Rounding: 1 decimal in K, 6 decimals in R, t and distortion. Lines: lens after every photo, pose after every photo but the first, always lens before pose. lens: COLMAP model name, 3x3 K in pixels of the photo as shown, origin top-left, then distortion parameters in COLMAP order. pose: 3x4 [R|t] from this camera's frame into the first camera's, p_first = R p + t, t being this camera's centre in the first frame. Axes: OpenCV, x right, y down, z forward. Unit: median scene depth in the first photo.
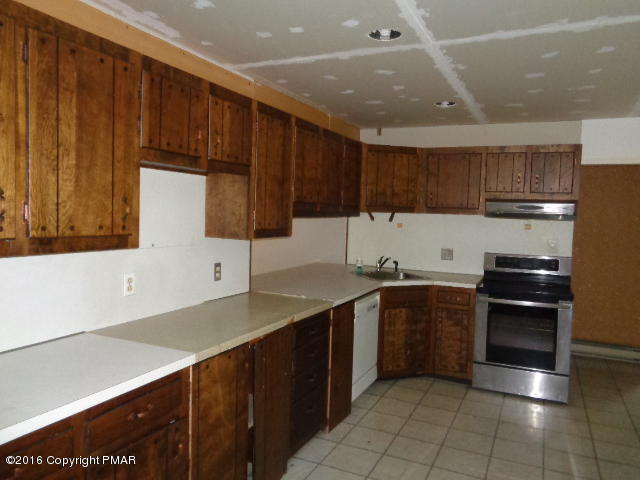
lens RADIAL K [[482.3, 0, 320.0], [0, 482.3, 240.0], [0, 0, 1]] dist [0.000425, 0.008507]
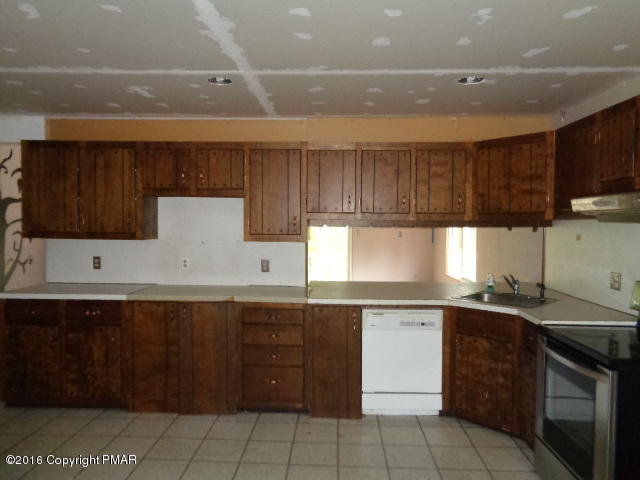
lens RADIAL K [[482.3, 0, 320.0], [0, 482.3, 240.0], [0, 0, 1]] dist [0.000425, 0.008507]
pose [[0.393987, 0.001823, -0.919114, 1.239535], [-0.052362, 0.998418, -0.020466, 0.013662], [0.917623, 0.056190, 0.393459, 0.653034]]
